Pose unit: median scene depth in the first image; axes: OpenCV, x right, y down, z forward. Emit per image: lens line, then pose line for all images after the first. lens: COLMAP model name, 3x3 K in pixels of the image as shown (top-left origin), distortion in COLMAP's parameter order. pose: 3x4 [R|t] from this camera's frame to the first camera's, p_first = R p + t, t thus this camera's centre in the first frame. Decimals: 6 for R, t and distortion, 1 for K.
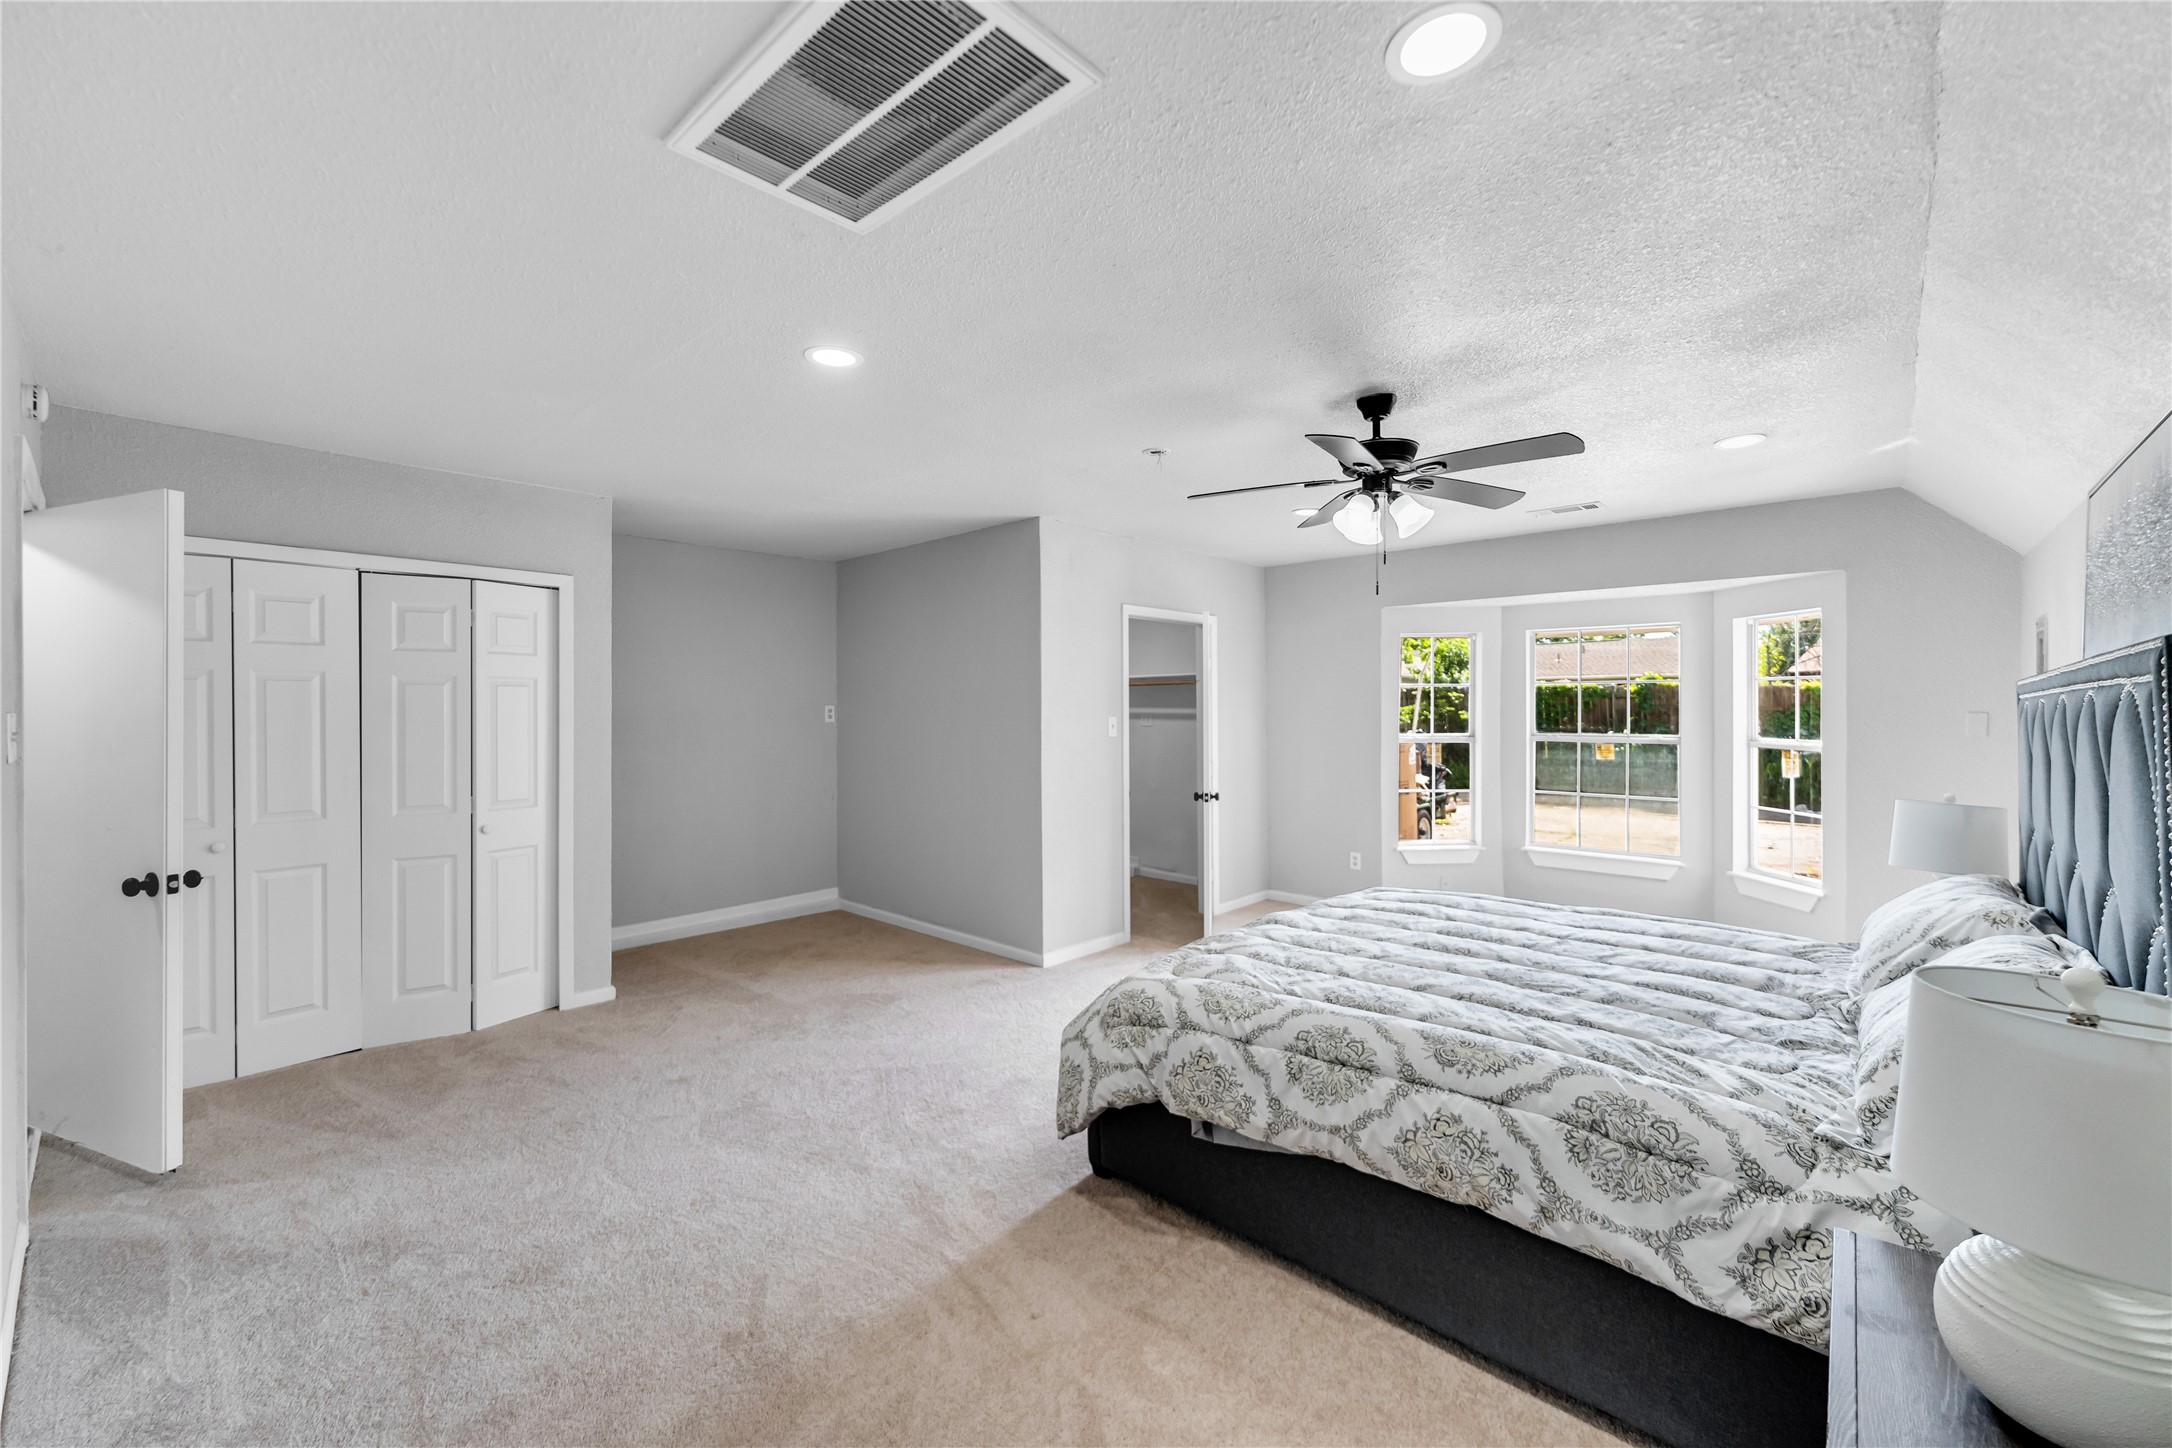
lens RADIAL K [[878.9, 0, 1090.1], [0, 878.9, 716.9], [0, 0, 1]] dist [0.001999, 0.000075]
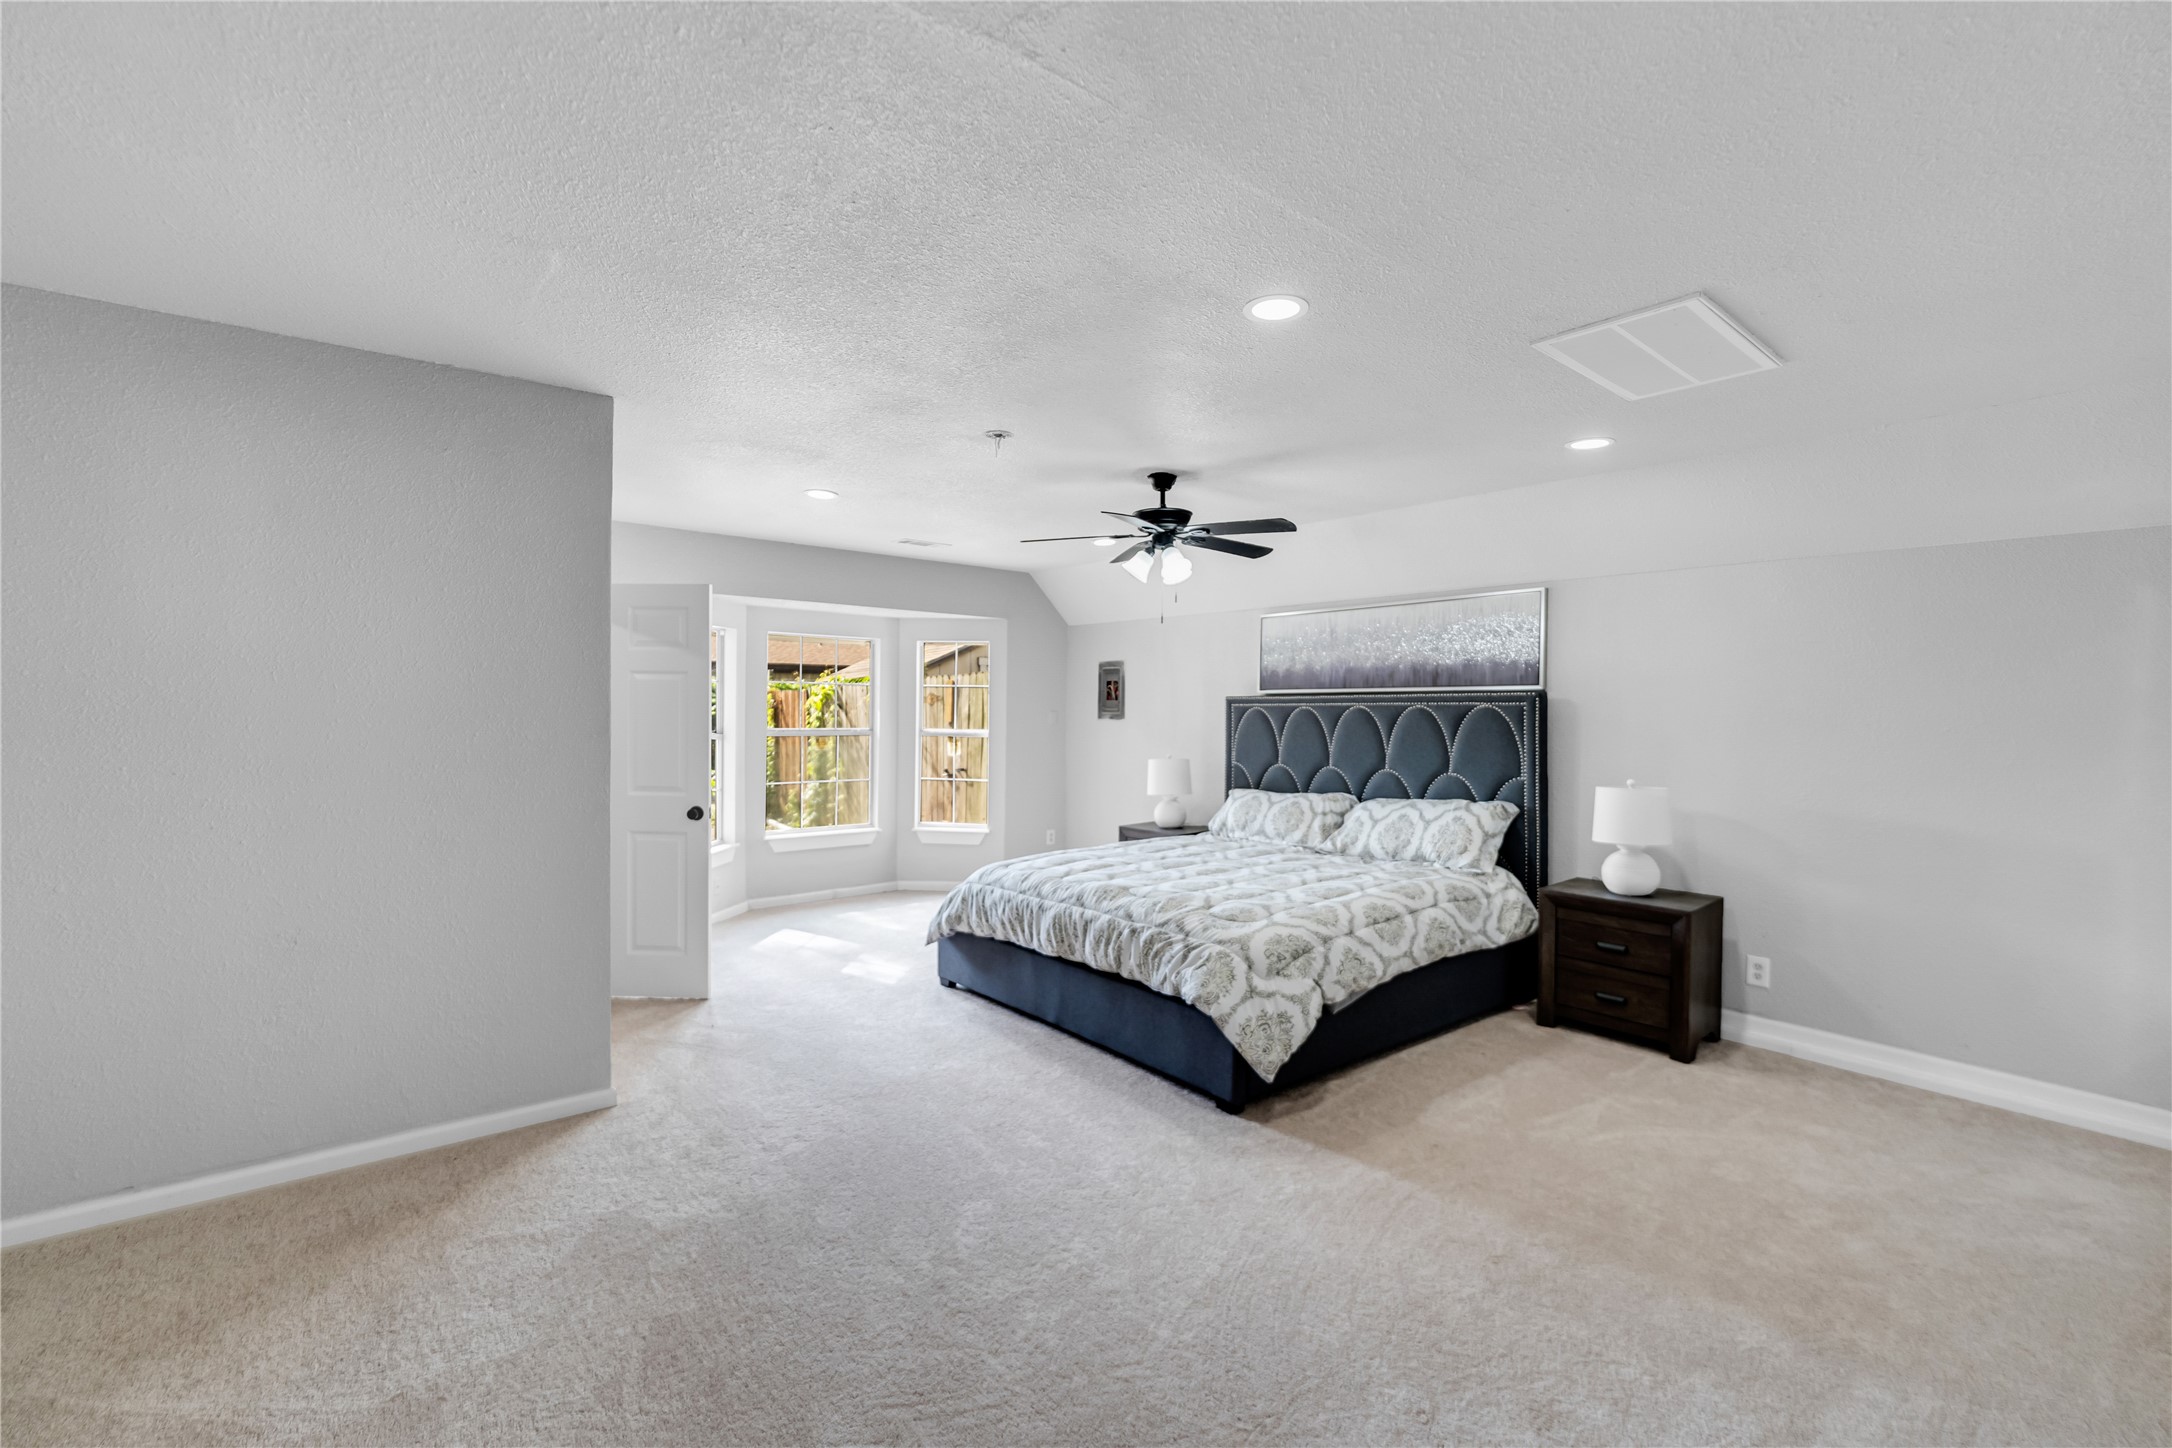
lens RADIAL K [[927.2, 0, 1086.4], [0, 927.2, 725.7], [0, 0, 1]] dist [-0.000165, 0.000030]
pose [[0.126930, -0.008456, 0.991876, -1.567698], [-0.007831, 0.999924, 0.009527, 0.003395], [-0.991881, -0.008977, 0.126854, 1.348675]]
